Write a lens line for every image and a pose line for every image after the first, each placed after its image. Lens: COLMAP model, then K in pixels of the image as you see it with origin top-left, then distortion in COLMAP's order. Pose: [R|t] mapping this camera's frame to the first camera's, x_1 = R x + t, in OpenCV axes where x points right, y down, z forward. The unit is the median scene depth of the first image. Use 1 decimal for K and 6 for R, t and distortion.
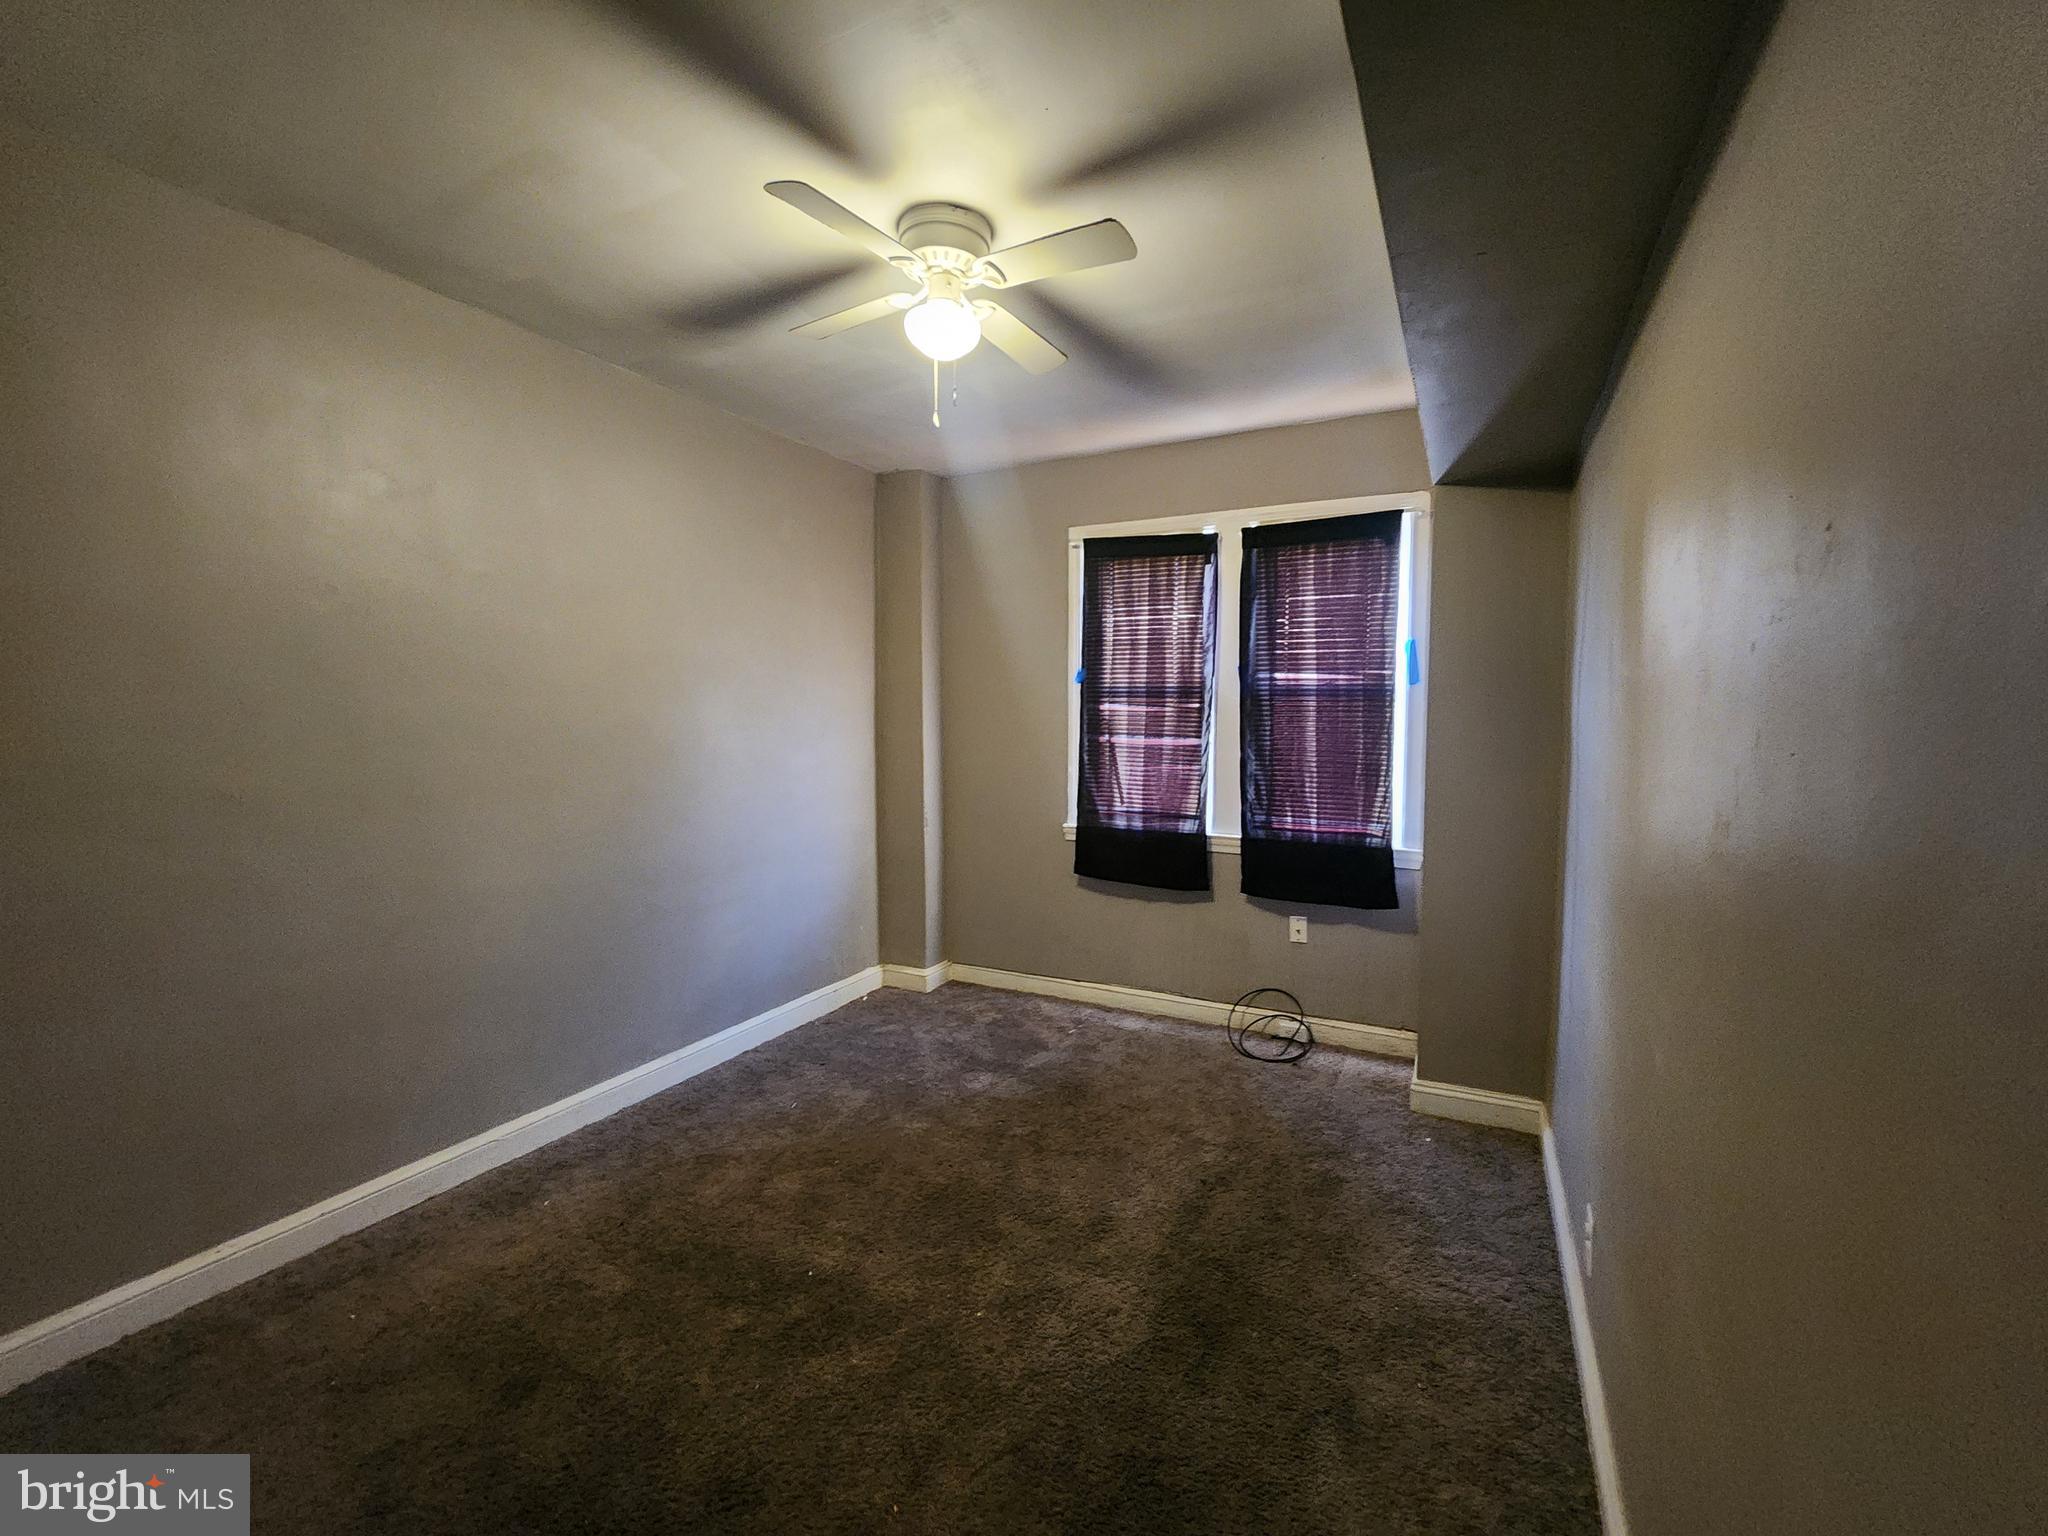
lens RADIAL K [[836.7, 0, 1040.0], [0, 836.7, 773.4], [0, 0, 1]] dist [0.000368, 0.000396]
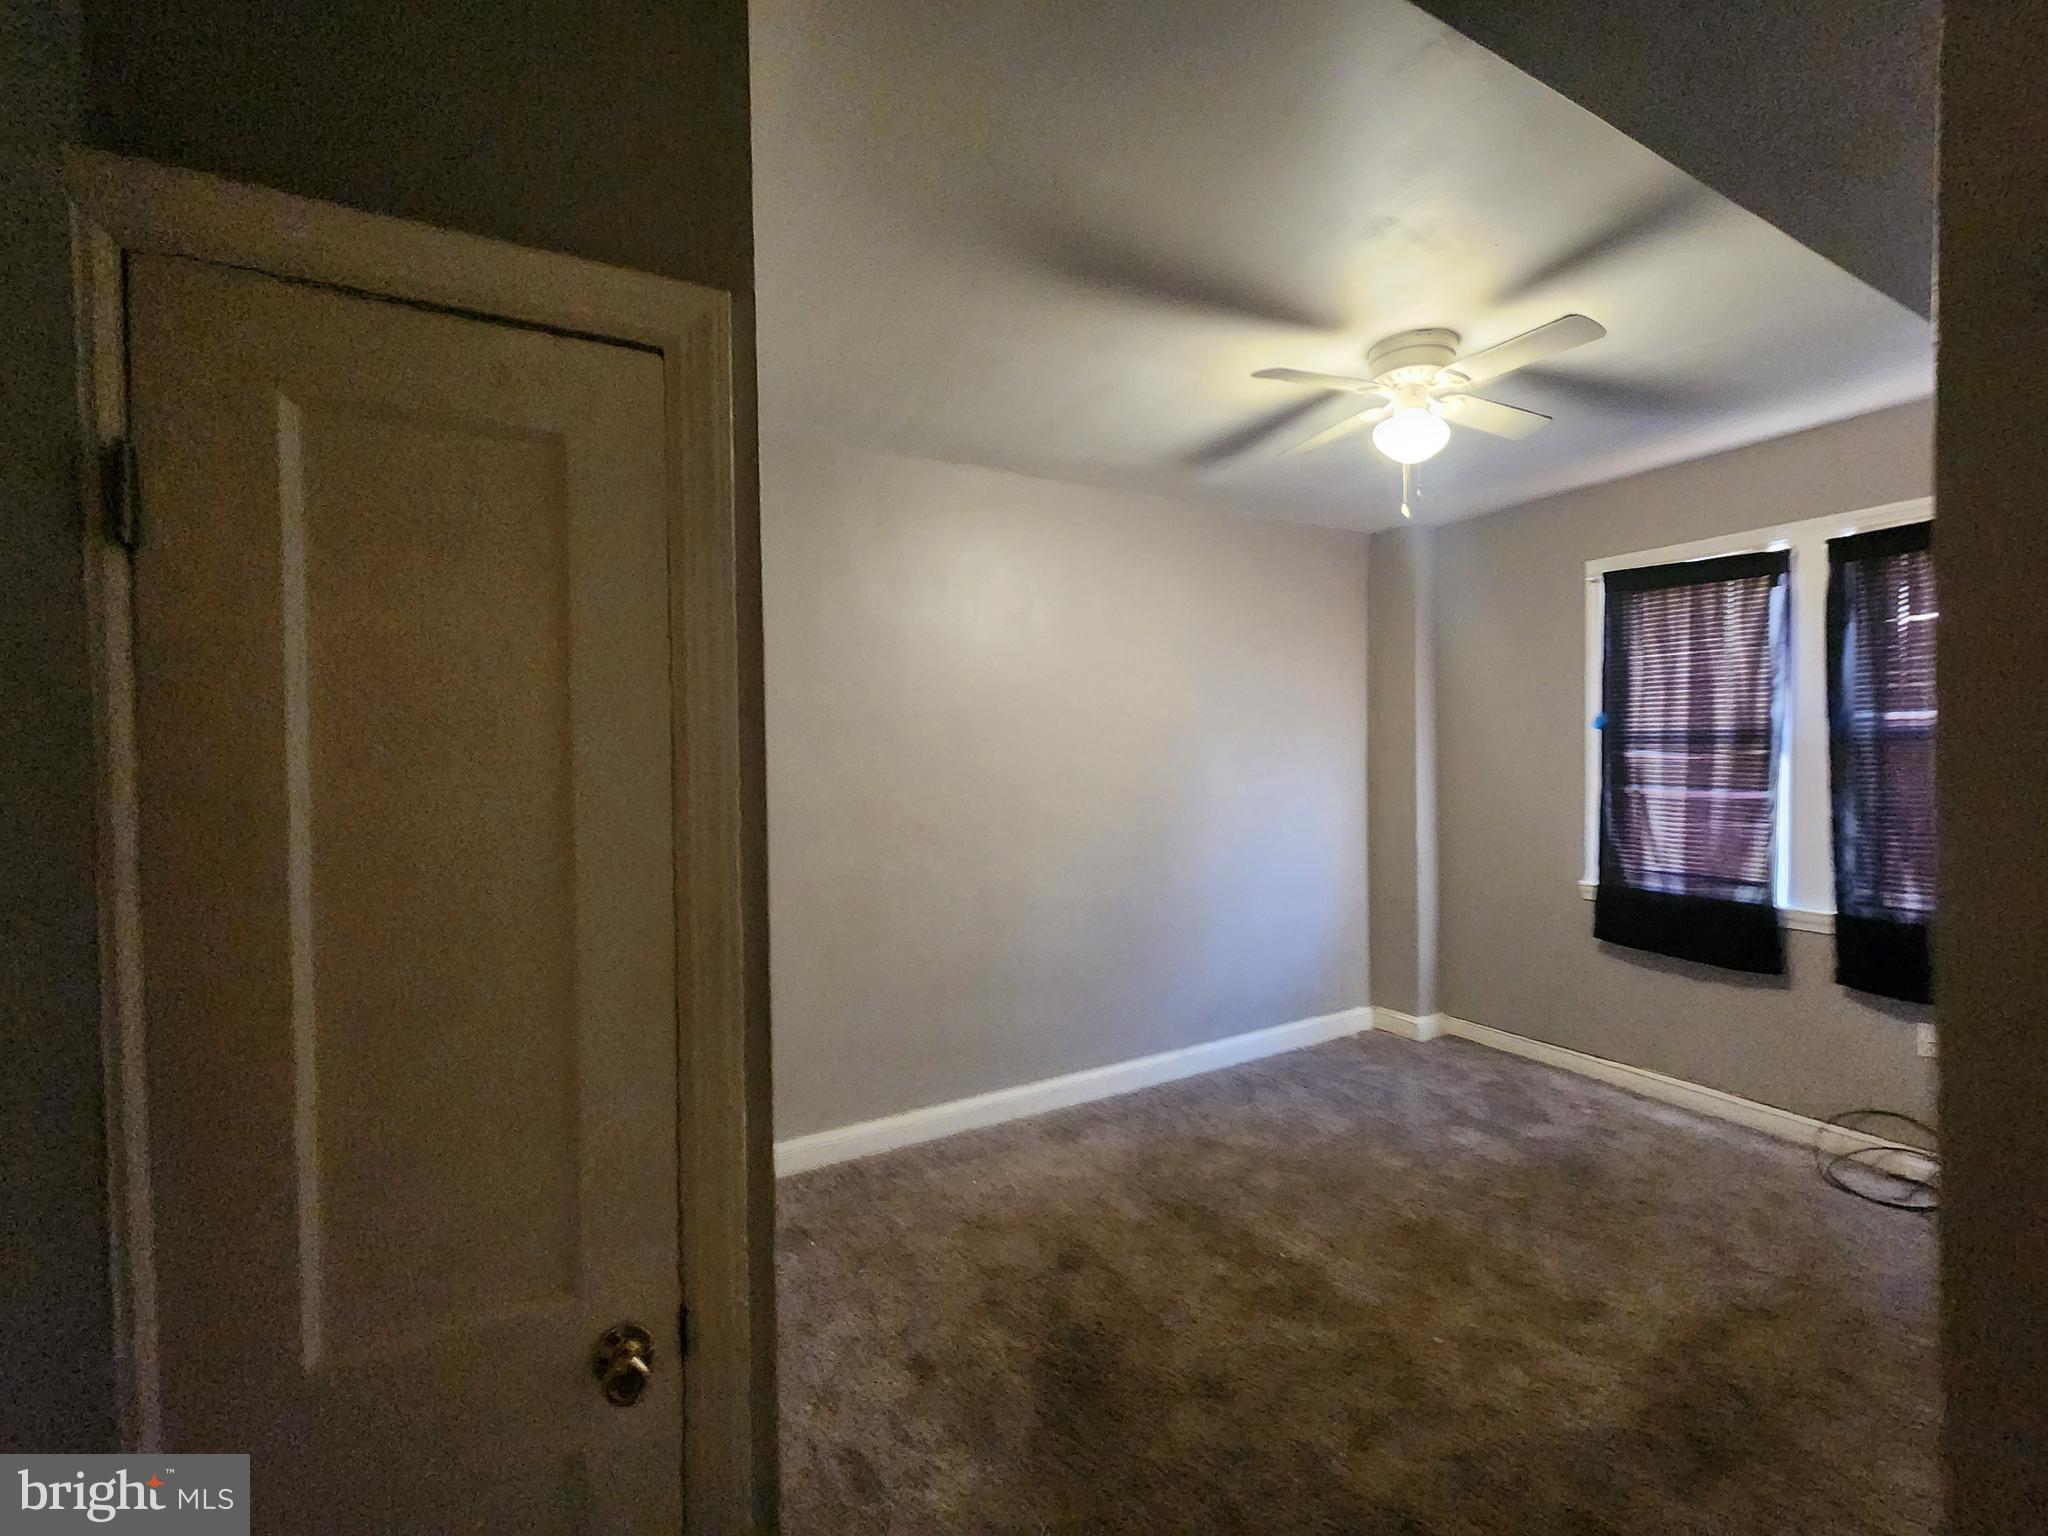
lens RADIAL K [[836.7, 0, 1040.0], [0, 836.7, 773.4], [0, 0, 1]] dist [0.000368, 0.000396]
pose [[0.829395, 0.001629, -0.558660, 0.056945], [-0.024839, 0.999114, -0.033963, -0.013299], [0.558110, 0.042046, 0.828701, -0.108265]]
